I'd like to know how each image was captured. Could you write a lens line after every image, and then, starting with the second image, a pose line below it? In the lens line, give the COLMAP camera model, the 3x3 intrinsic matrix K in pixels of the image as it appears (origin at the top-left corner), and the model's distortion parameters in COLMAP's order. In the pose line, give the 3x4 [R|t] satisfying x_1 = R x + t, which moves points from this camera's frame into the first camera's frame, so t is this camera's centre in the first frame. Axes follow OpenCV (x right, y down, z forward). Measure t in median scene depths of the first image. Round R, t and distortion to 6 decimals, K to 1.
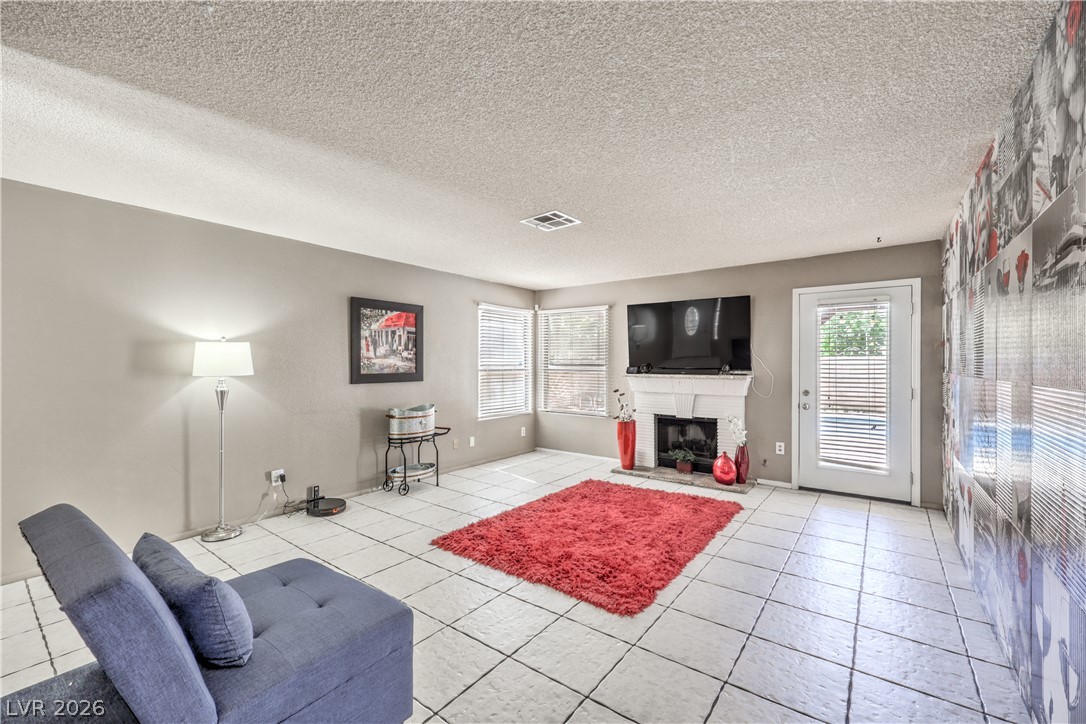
lens RADIAL K [[444.1, 0, 551.1], [0, 444.1, 363.2], [0, 0, 1]] dist [0.002012, 0.000622]
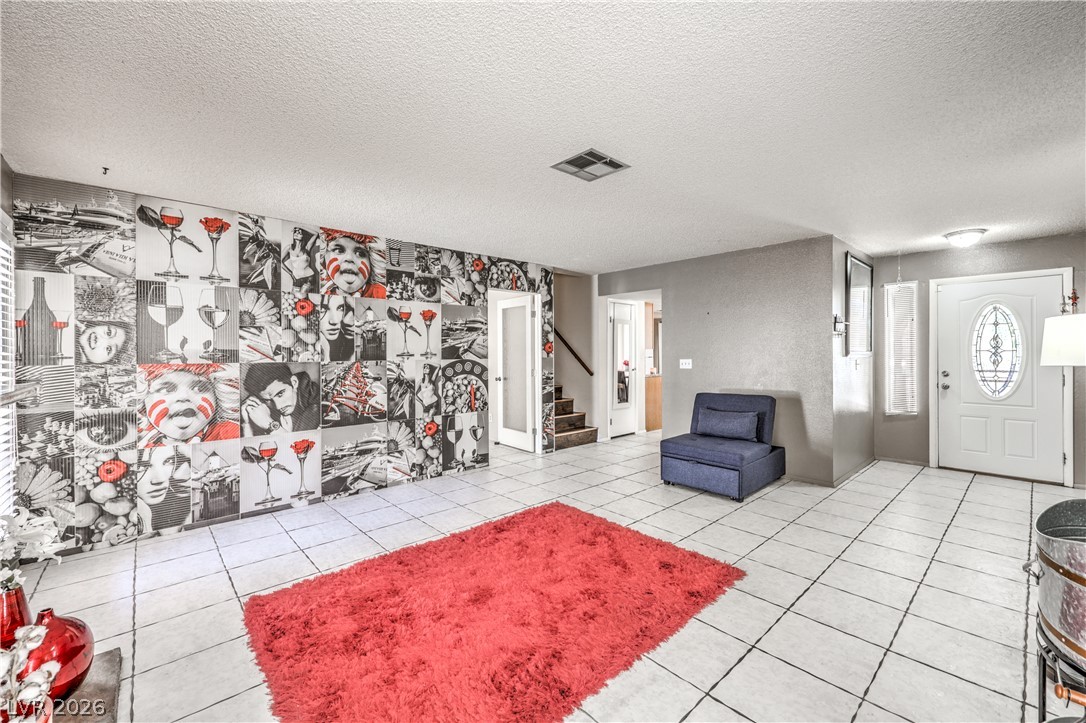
lens RADIAL K [[444.1, 0, 550.8], [0, 444.1, 352.3], [0, 0, 1]] dist [0.002012, 0.000622]
pose [[-0.982438, 0.003359, 0.186559, -0.051926], [0.002825, 0.999991, -0.003128, 0.003908], [-0.186568, -0.002546, -0.982439, 1.266950]]
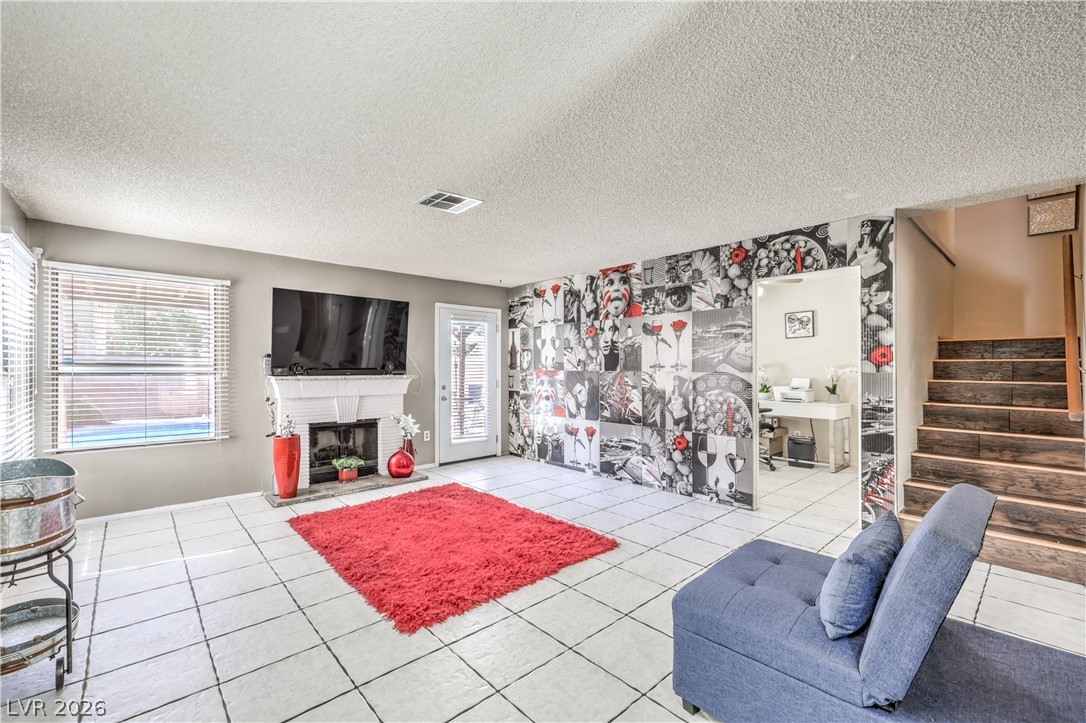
lens RADIAL K [[460.1, 0, 543.7], [0, 460.1, 366.0], [0, 0, 1]] dist [0.003127, 0.000264]
pose [[0.194629, -0.001338, 0.980876, -0.618549], [-0.002263, 0.999996, 0.001813, 0.003500], [-0.980874, -0.002572, 0.194625, 0.458408]]
